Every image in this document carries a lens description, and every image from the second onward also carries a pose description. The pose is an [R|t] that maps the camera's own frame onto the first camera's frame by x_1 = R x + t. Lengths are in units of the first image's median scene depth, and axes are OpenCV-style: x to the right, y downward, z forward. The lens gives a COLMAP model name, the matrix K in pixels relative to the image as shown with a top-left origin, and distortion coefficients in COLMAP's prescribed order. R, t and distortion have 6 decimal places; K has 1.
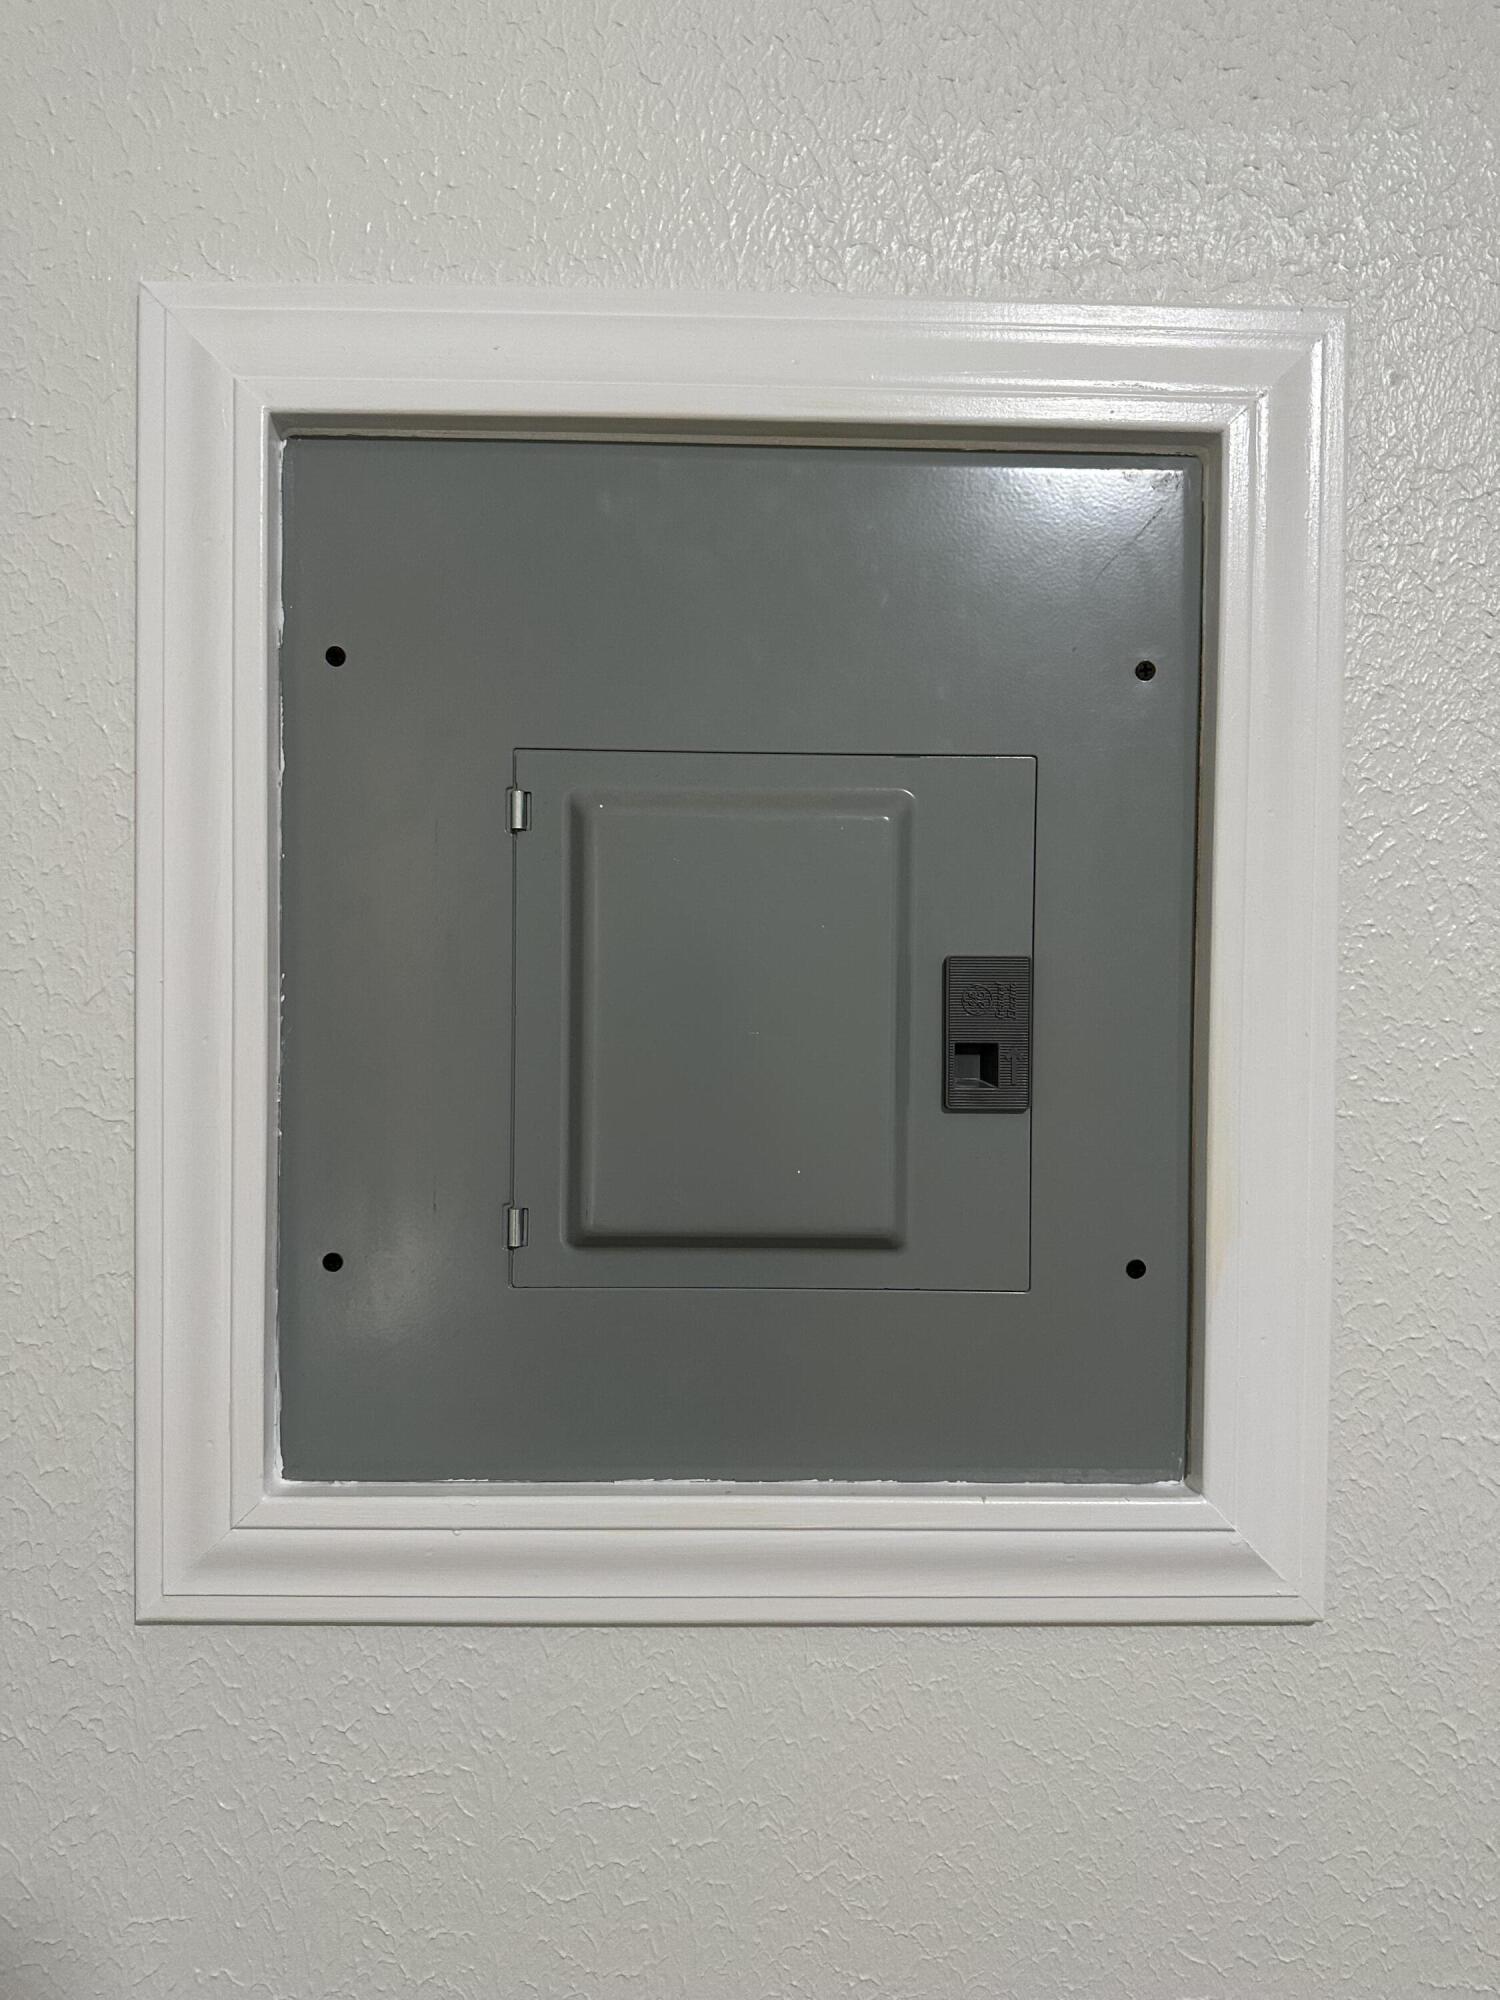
lens RADIAL K [[1408.5, 0, 748.9], [0, 1408.5, 1000.9], [0, 0, 1]] dist [-0.033258, 0.000294]
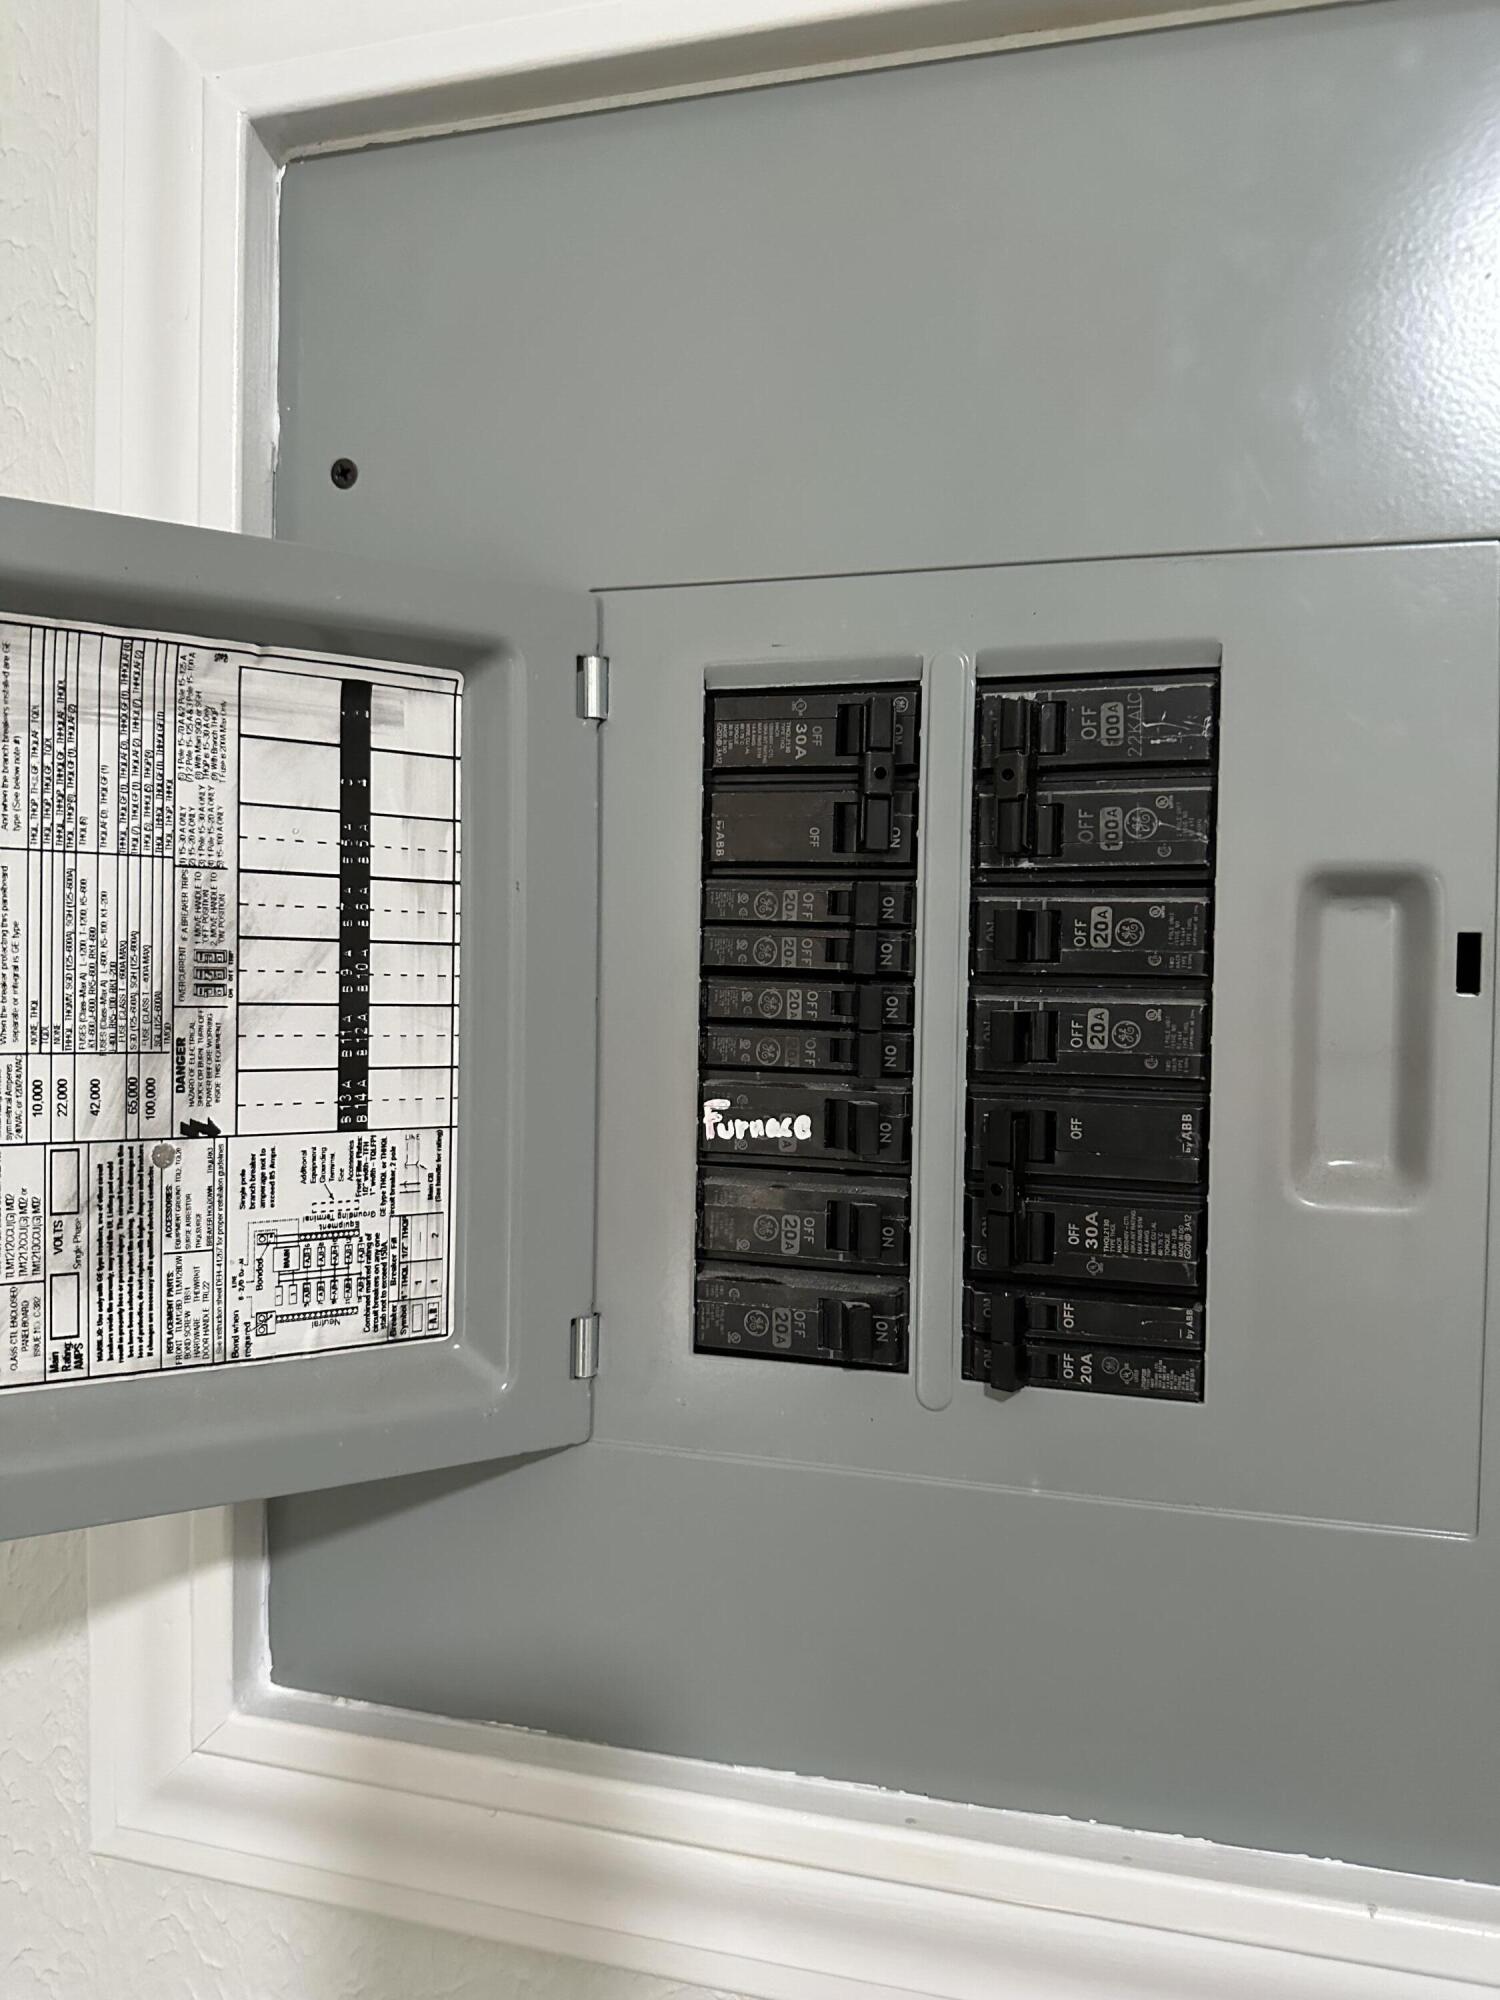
lens RADIAL K [[1408.5, 0, 752.8], [0, 1408.5, 995.8], [0, 0, 1]] dist [-0.033258, 0.000294]
pose [[0.961310, 0.008996, -0.275323, 0.079286], [-0.009890, 0.999949, -0.001861, 0.003388], [0.275292, 0.004512, 0.961350, 0.410595]]
